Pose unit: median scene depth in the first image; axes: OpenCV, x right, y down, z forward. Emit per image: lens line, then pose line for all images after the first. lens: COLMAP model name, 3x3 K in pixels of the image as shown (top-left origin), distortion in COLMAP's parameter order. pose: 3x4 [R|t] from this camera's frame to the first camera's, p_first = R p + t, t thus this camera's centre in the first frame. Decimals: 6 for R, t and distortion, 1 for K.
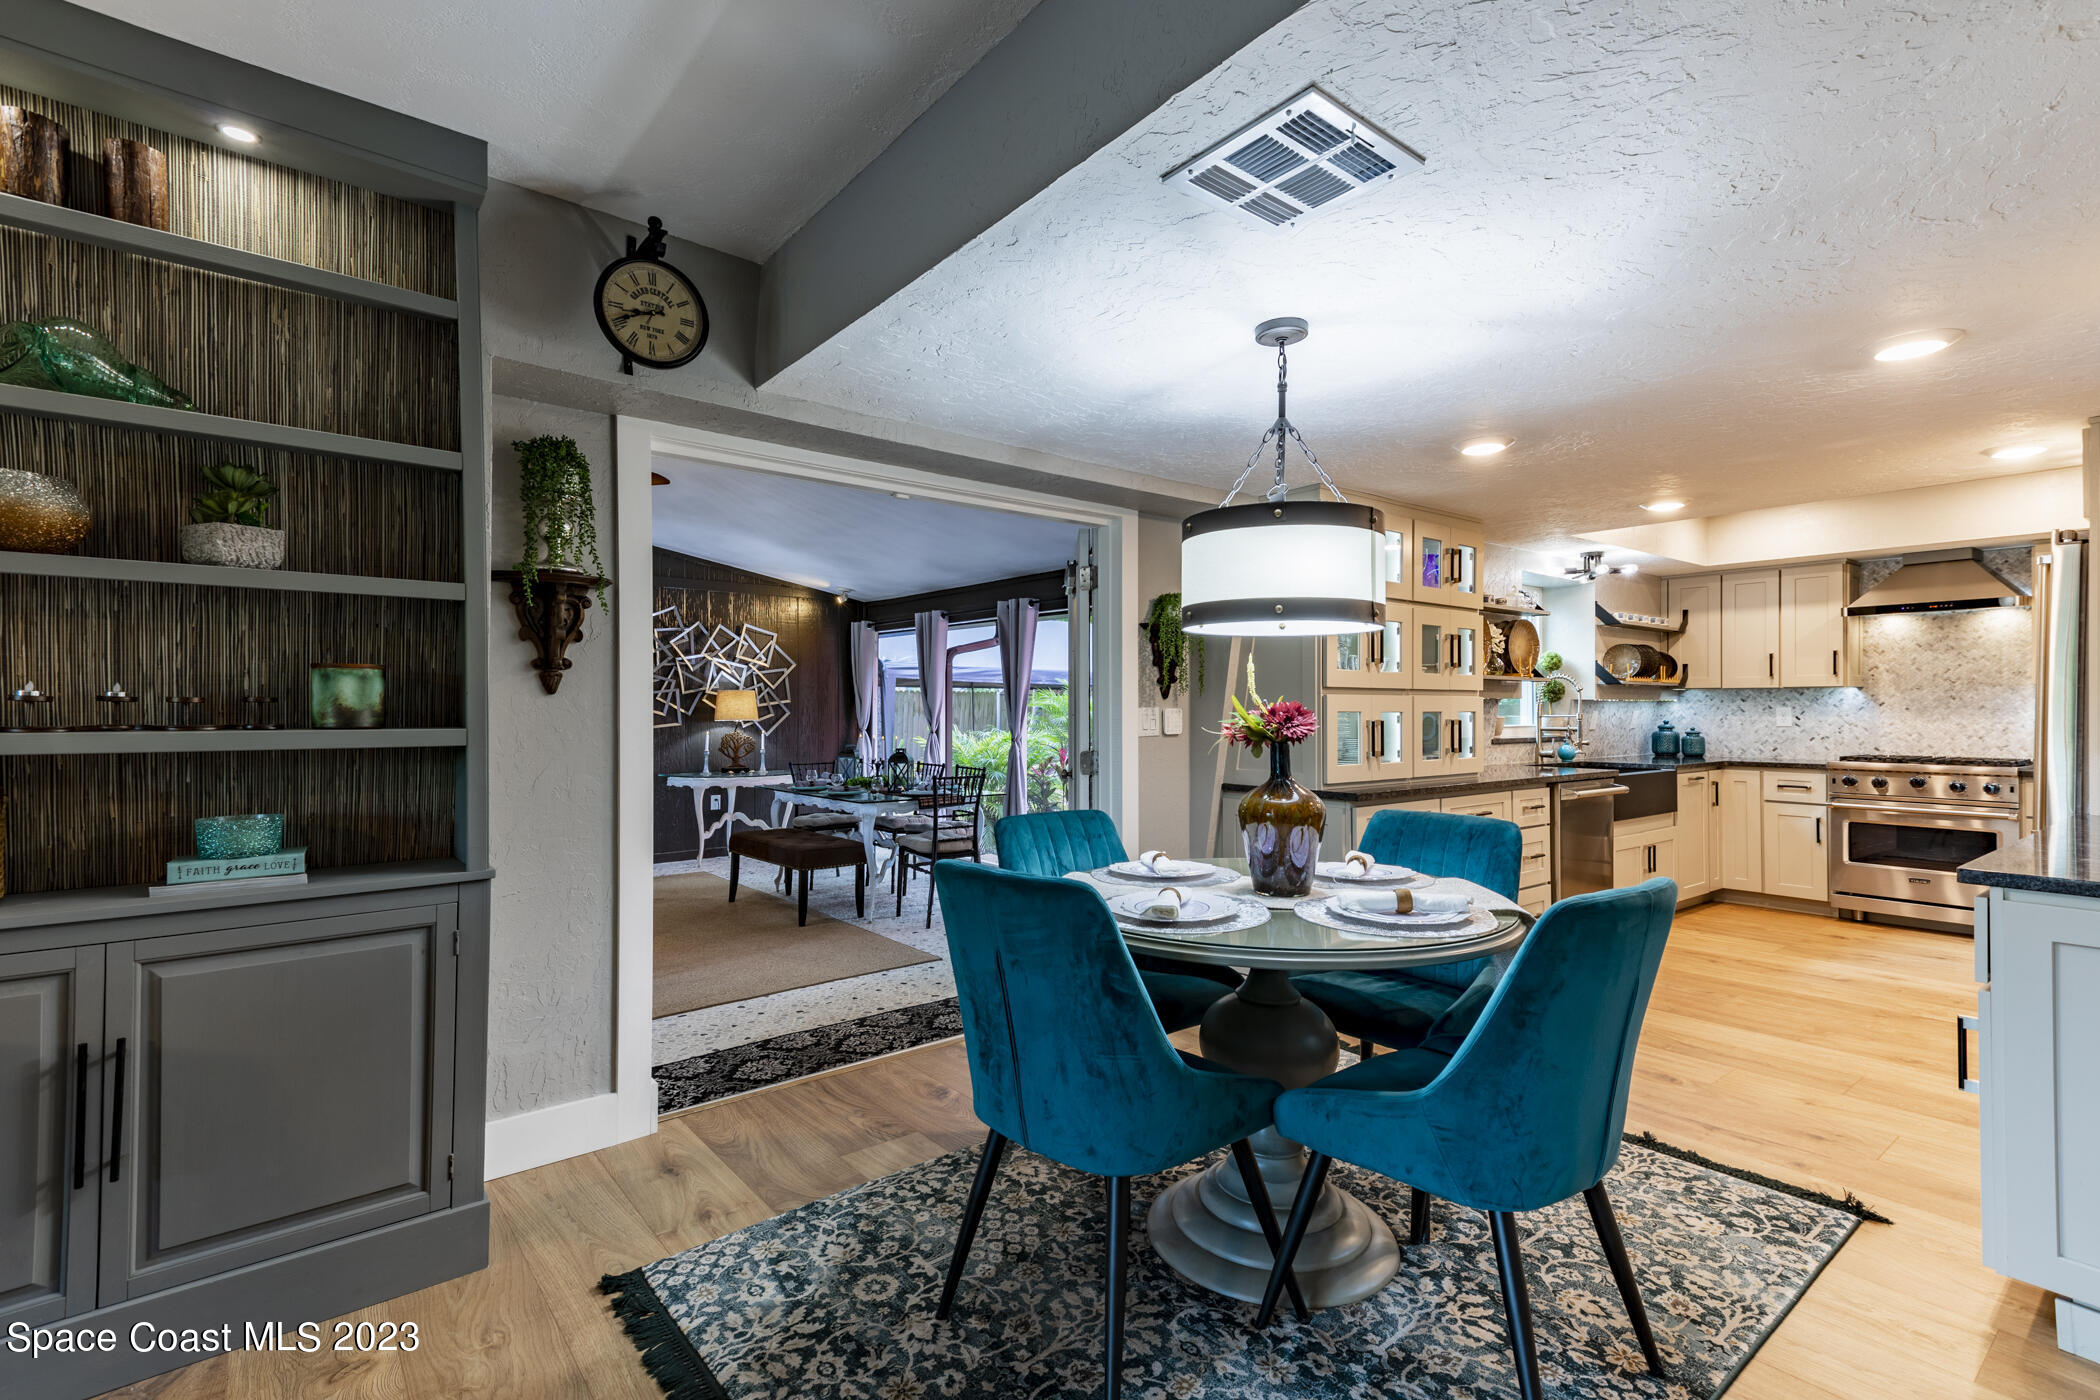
lens RADIAL K [[969.1, 0, 1049.1], [0, 969.1, 706.9], [0, 0, 1]] dist [0.053190, -0.000763]
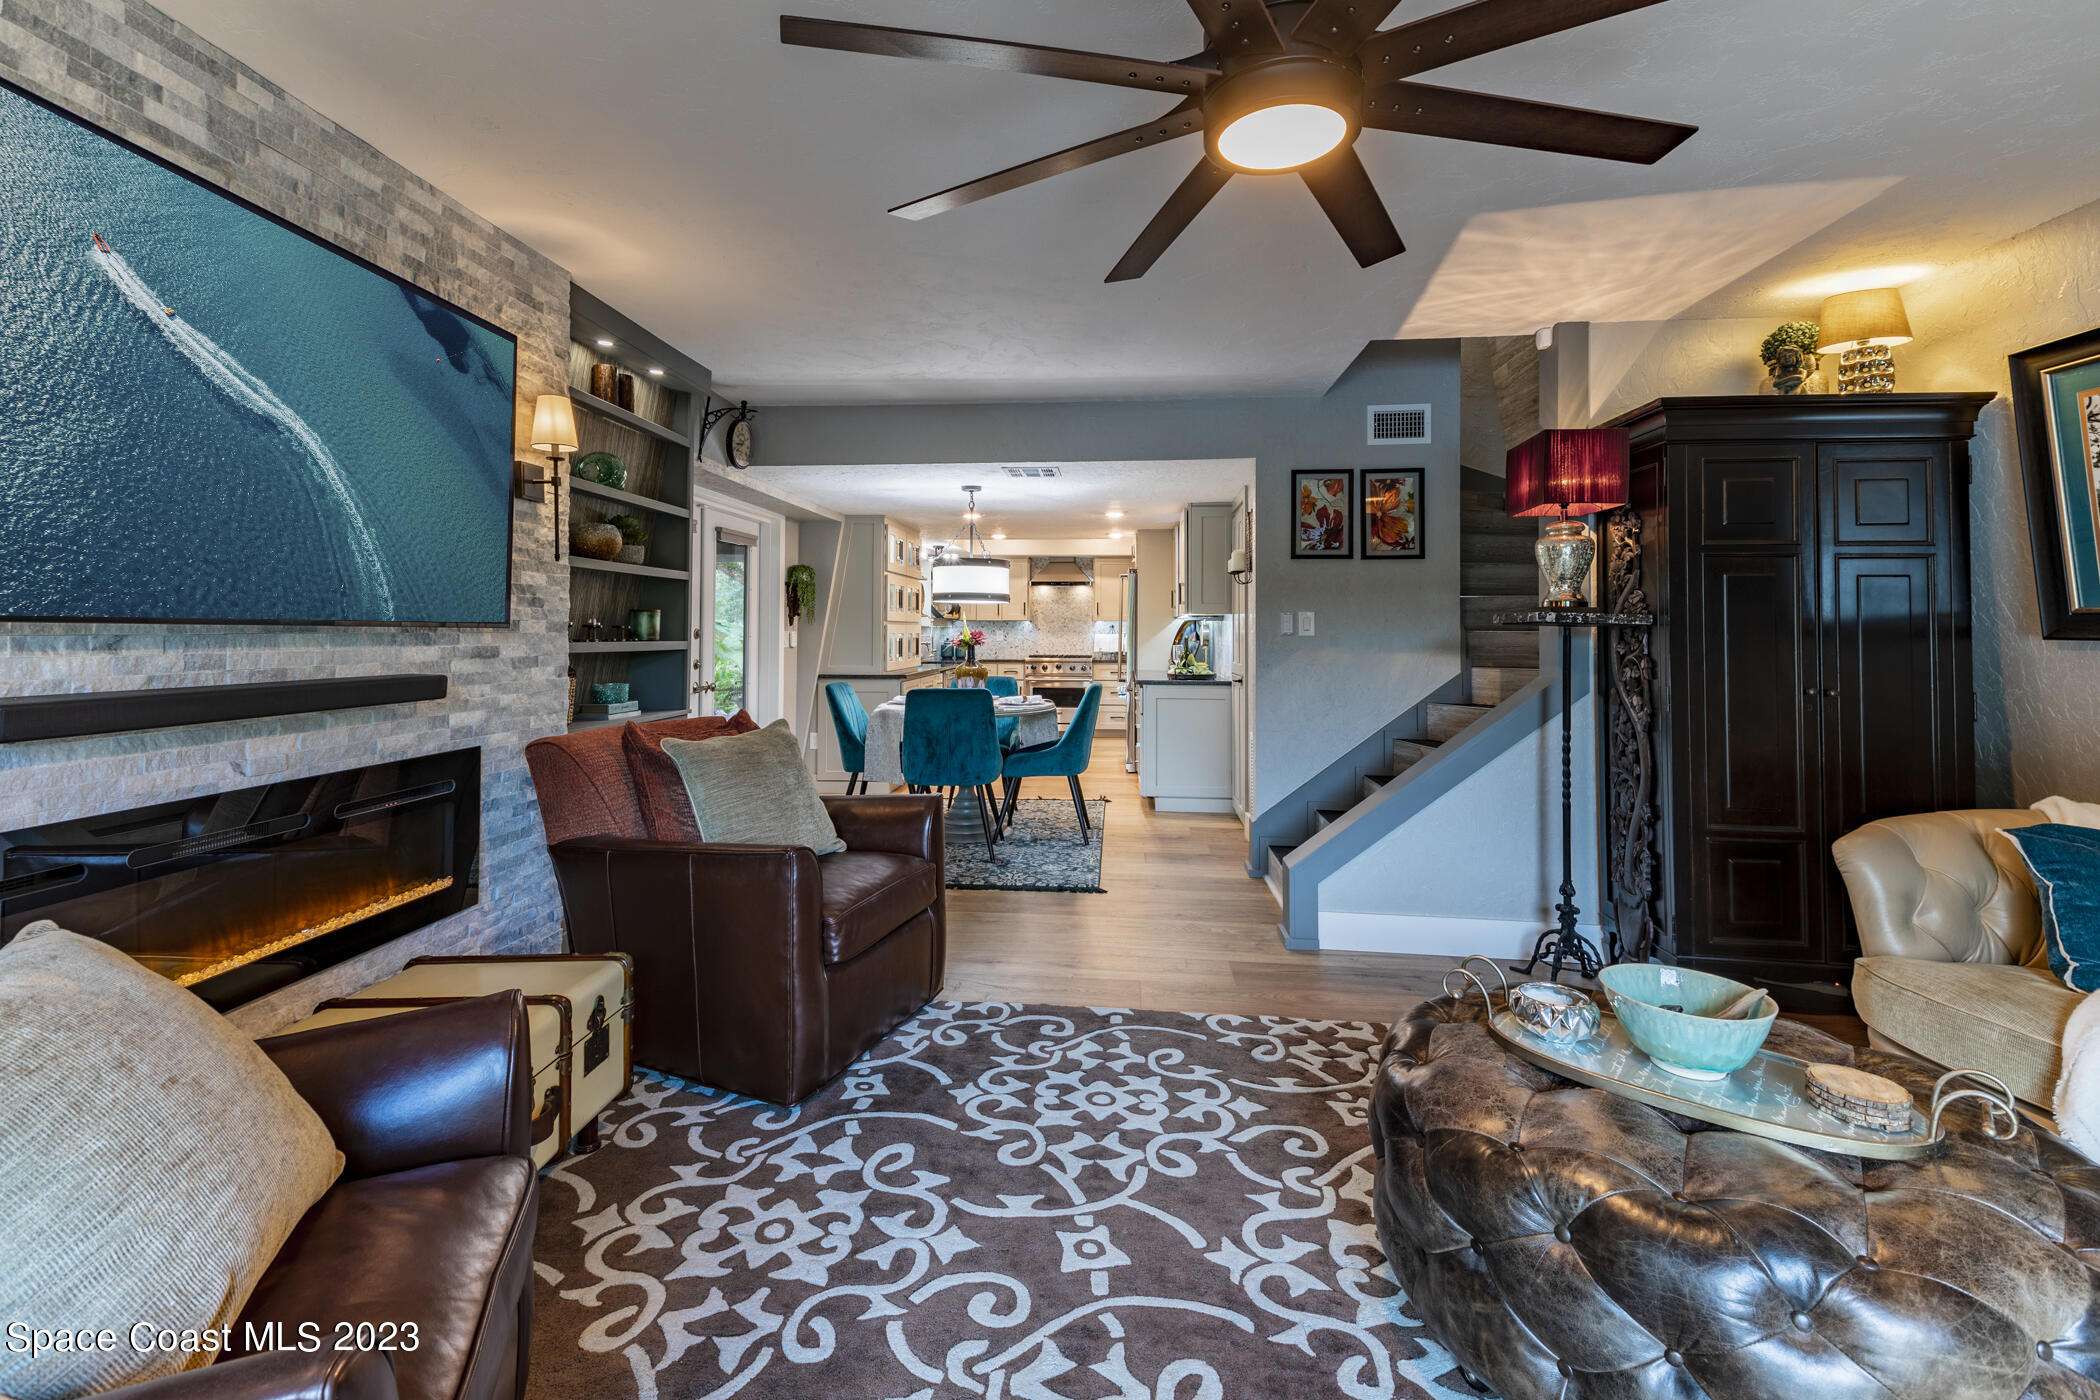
lens RADIAL K [[934.7, 0, 1006.3], [0, 934.7, 594.0], [0, 0, 1]] dist [0.034854, -0.000093]
pose [[0.724720, 0.032086, 0.688296, -1.494805], [-0.007594, 0.999226, -0.038585, -0.004911], [-0.689002, 0.022737, 0.724403, -0.918582]]
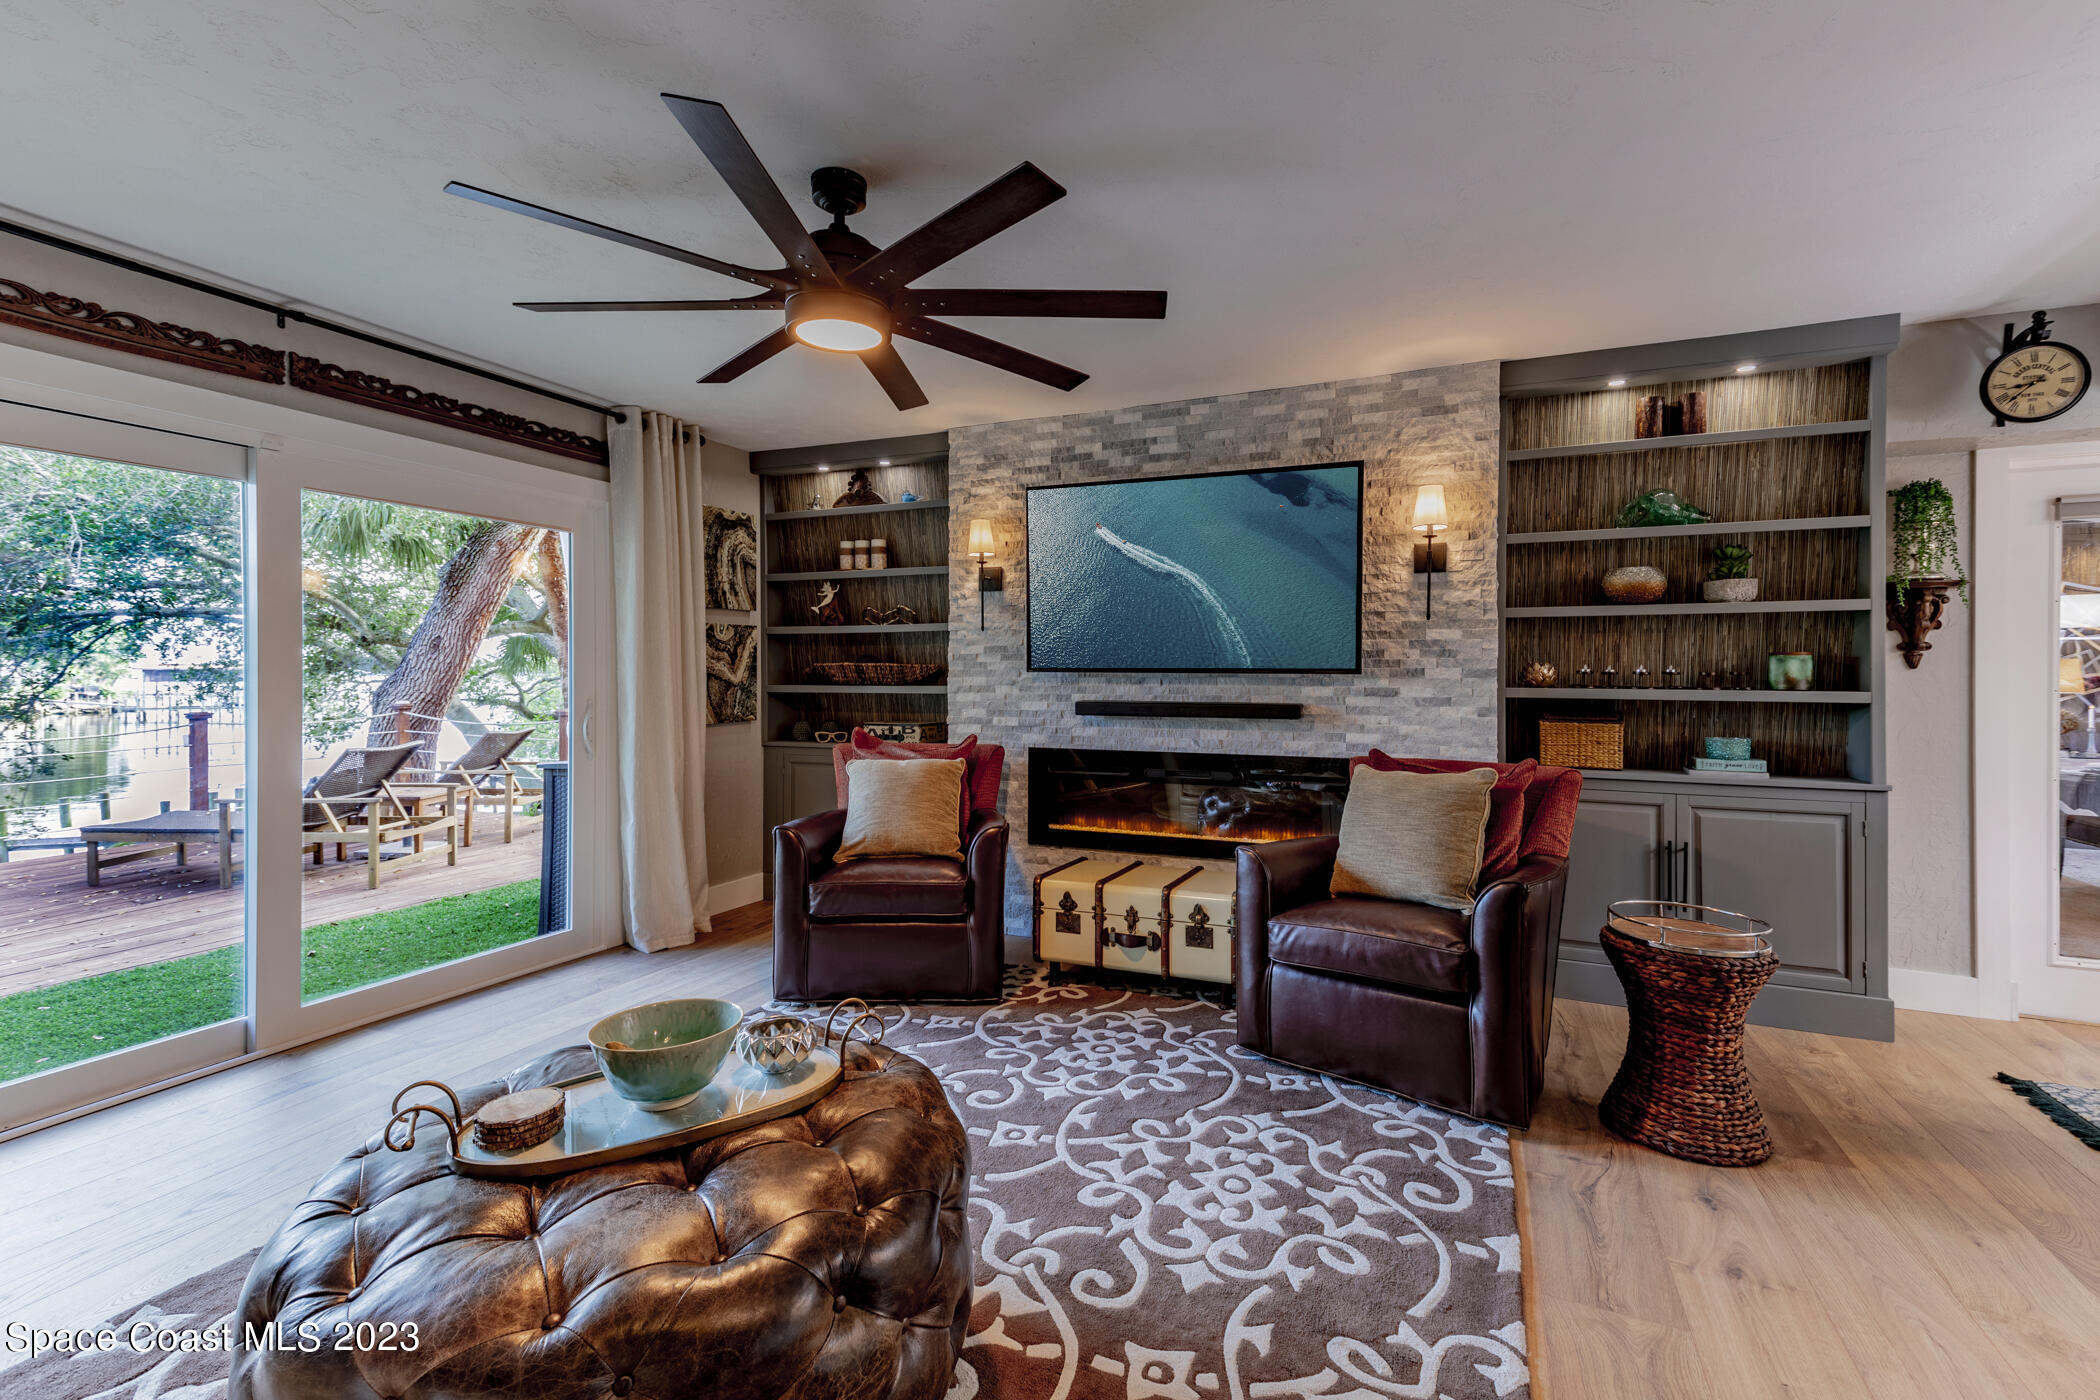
lens RADIAL K [[928.2, 0, 1085.7], [0, 928.2, 674.0], [0, 0, 1]] dist [0.066826, -0.024555]
pose [[0.476012, 0.002311, -0.879436, 0.148827], [-0.003570, 0.999993, 0.000696, -0.003031], [0.879432, 0.002808, 0.476017, -0.805089]]
